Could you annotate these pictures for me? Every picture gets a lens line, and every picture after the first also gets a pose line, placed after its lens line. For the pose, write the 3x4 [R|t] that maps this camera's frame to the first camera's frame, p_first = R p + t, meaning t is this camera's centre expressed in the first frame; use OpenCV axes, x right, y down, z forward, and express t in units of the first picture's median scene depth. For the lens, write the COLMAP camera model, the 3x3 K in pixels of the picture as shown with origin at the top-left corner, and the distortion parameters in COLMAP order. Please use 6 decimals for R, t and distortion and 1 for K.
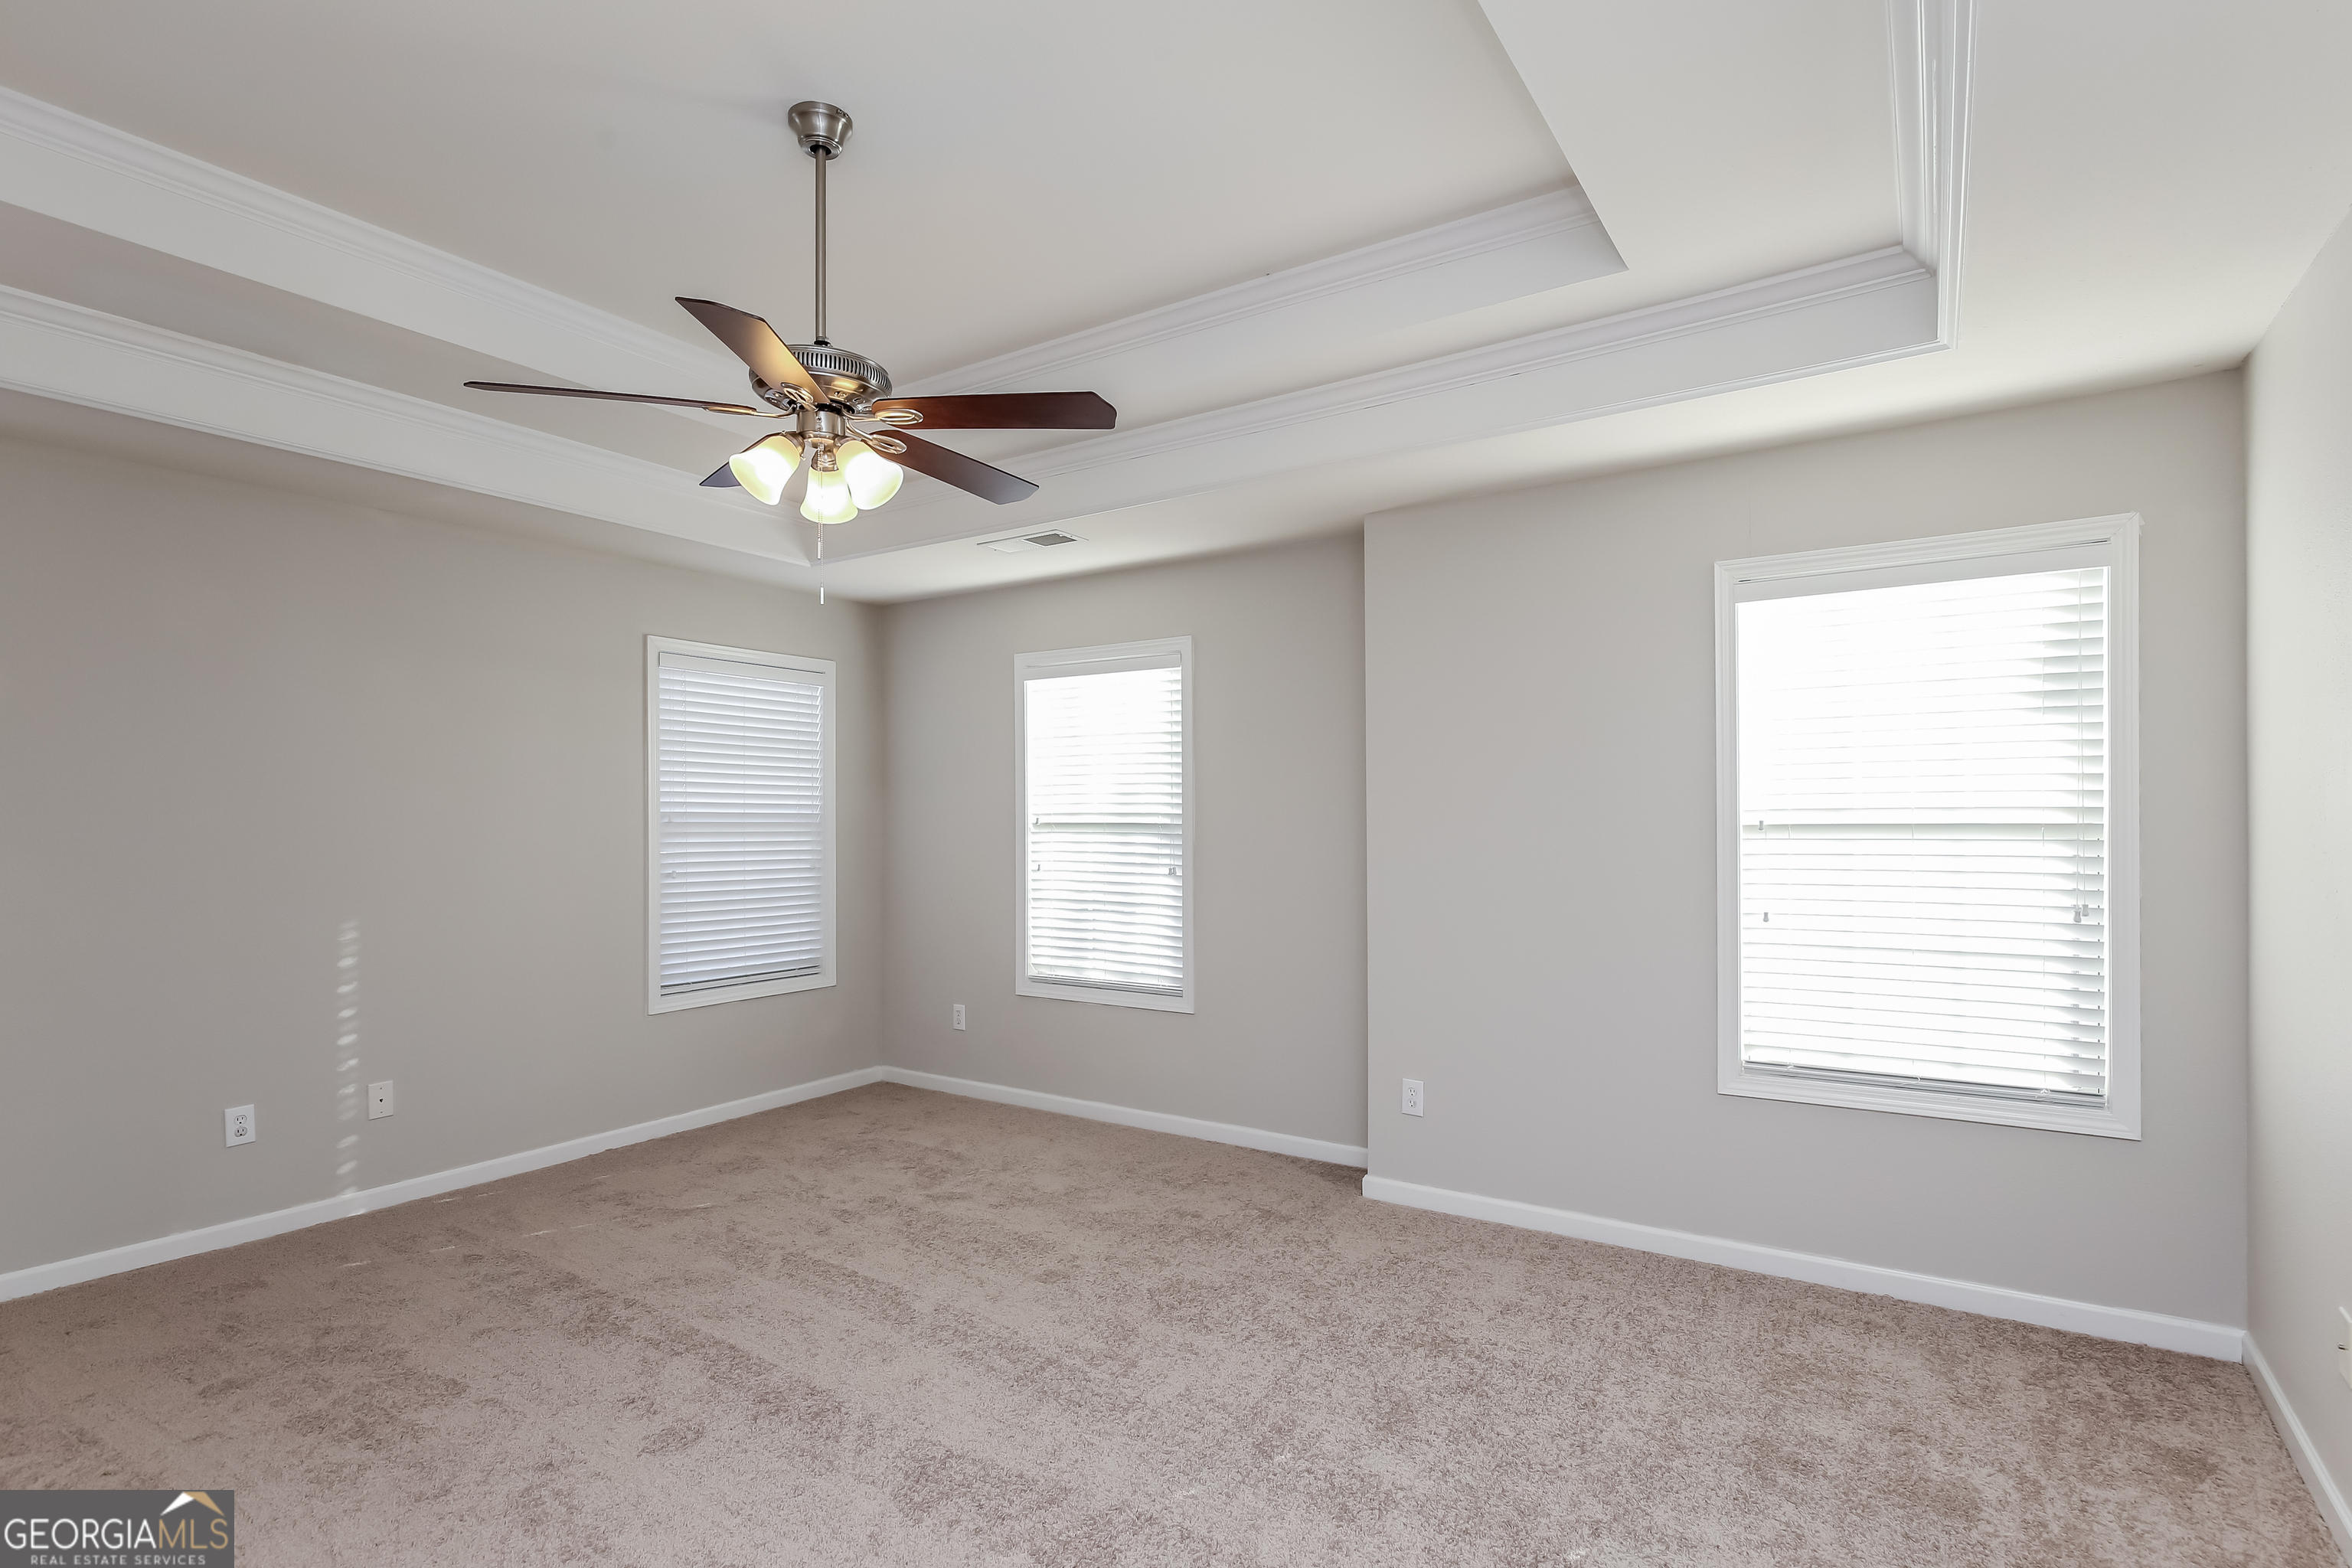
lens RADIAL K [[1150.4, 0, 1159.0], [0, 1150.4, 815.0], [0, 0, 1]] dist [-0.000422, -0.000141]
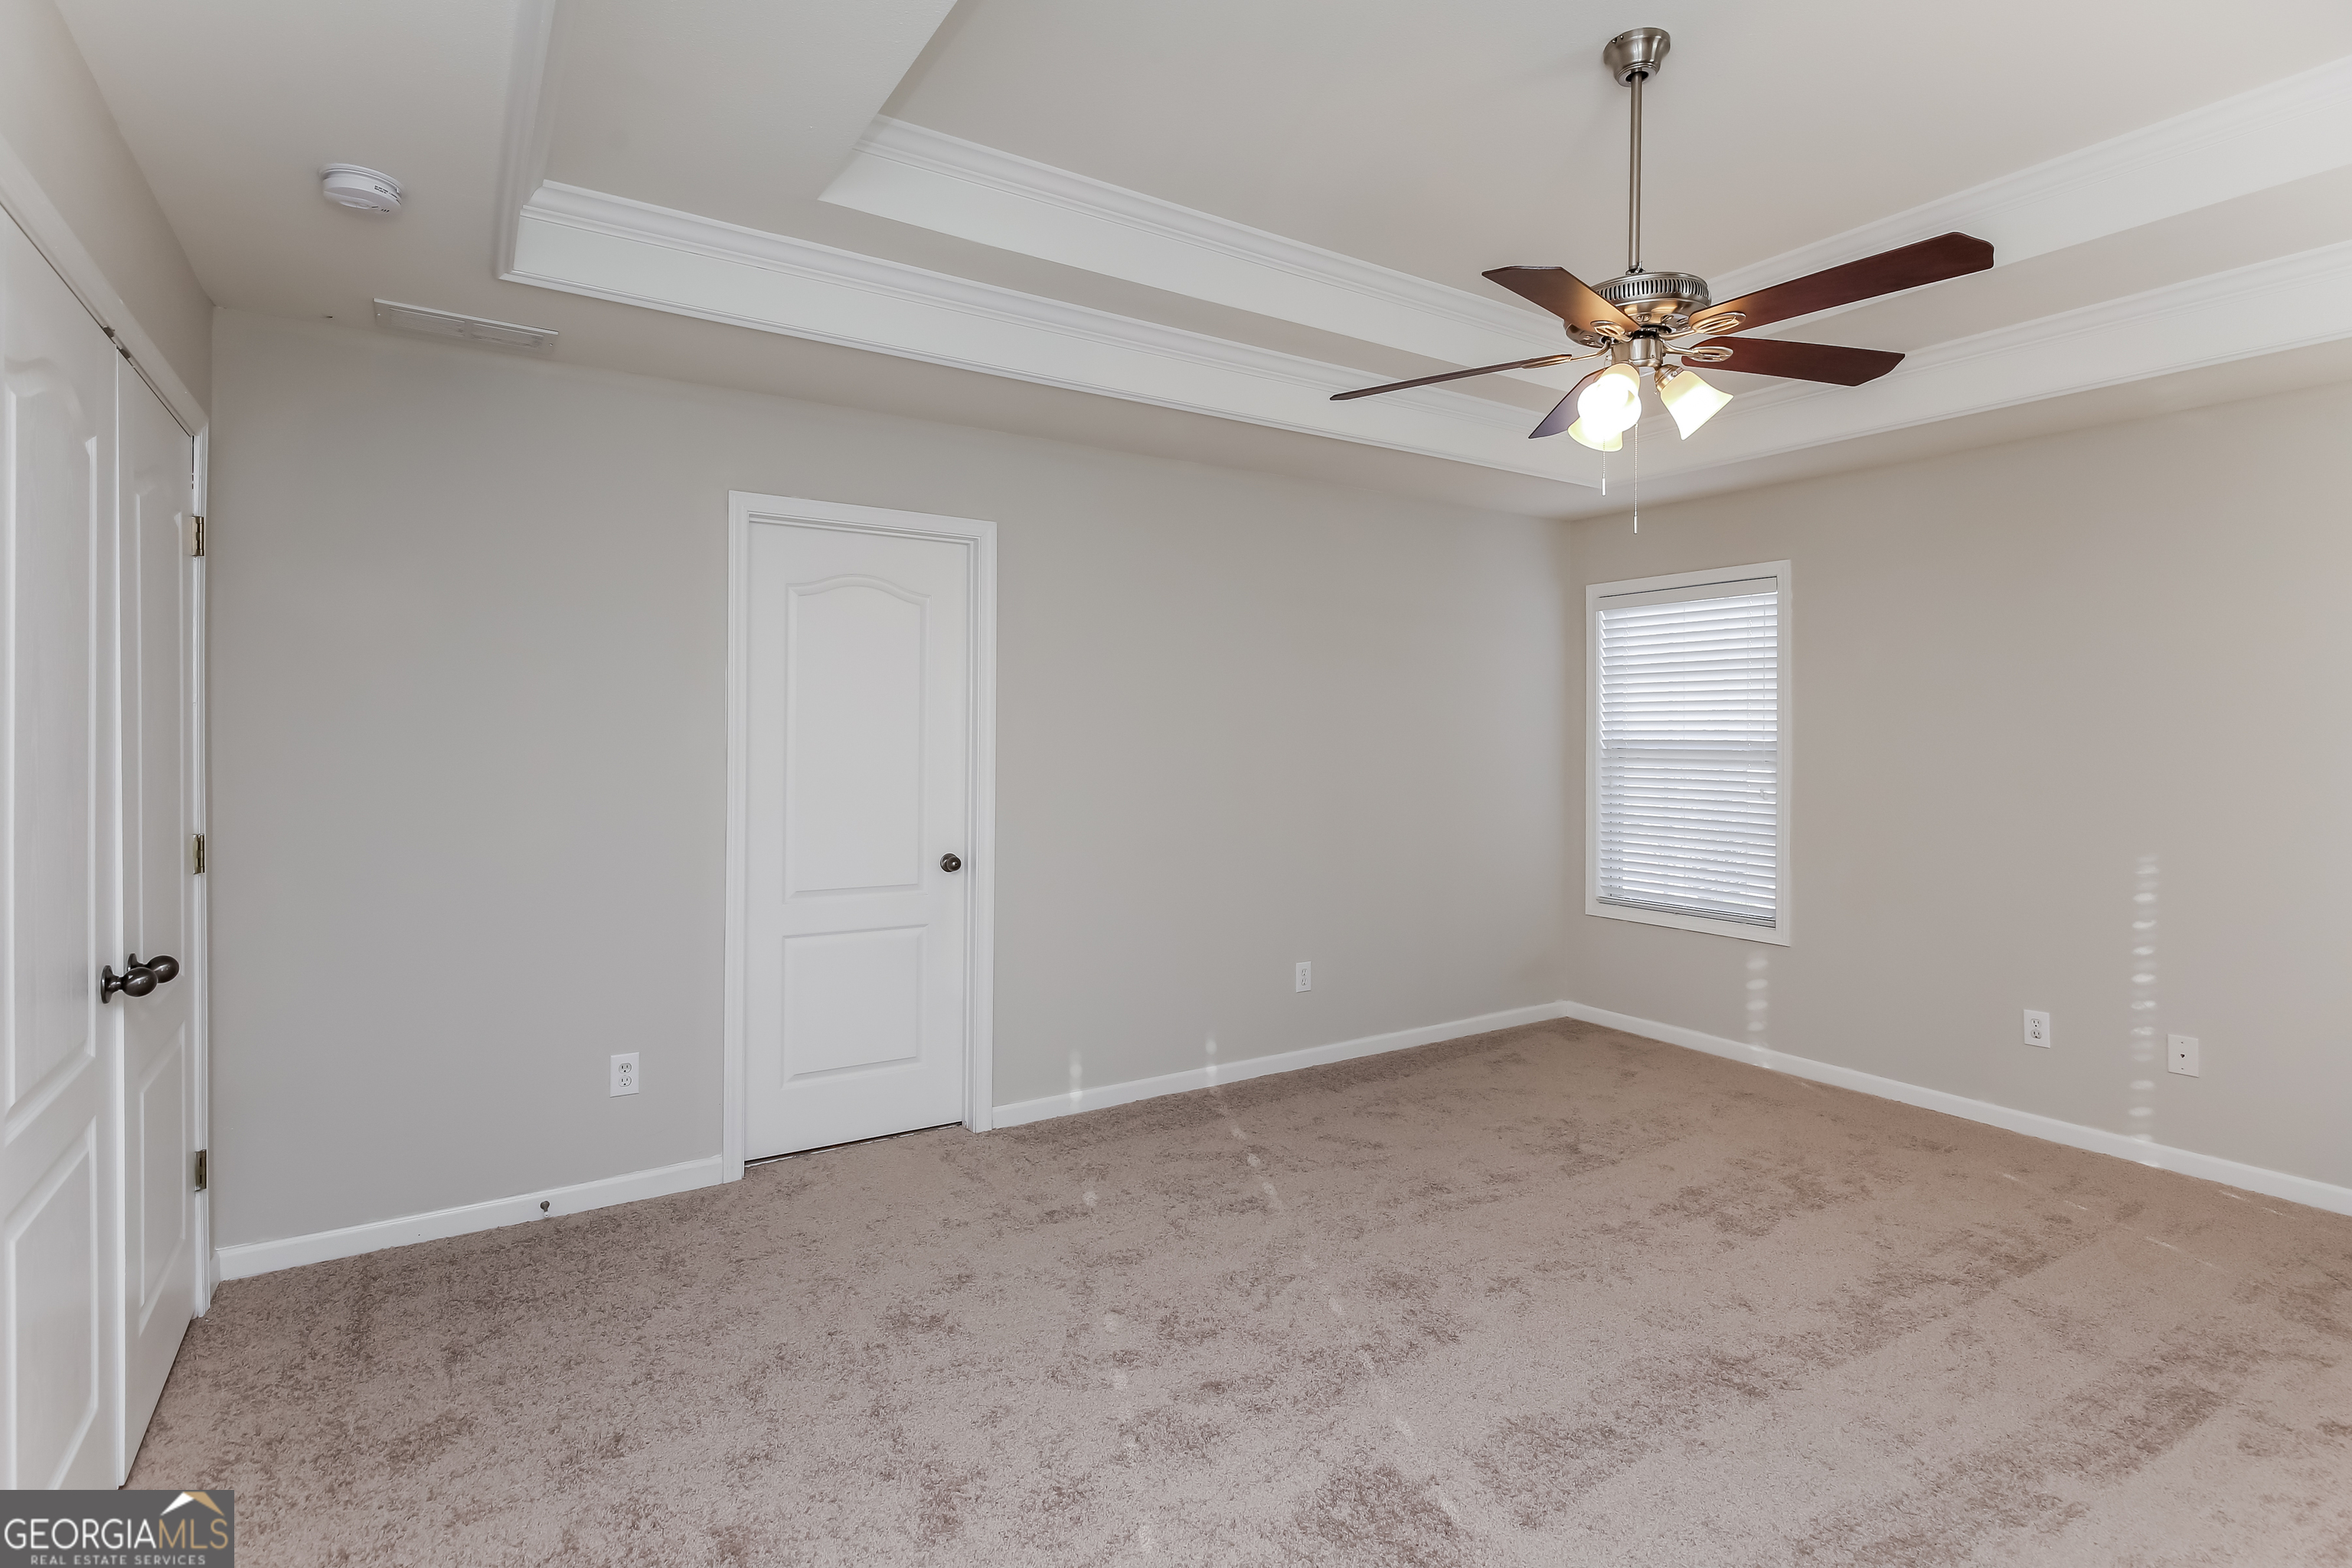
lens RADIAL K [[1156.2, 0, 1171.5], [0, 1156.2, 739.9], [0, 0, 1]] dist [-0.035951, -0.000139]
pose [[-0.398882, 0.006077, -0.916982, 0.507936], [-0.003452, 0.999961, 0.008128, -0.008300], [0.916996, 0.006408, -0.398845, 0.680311]]
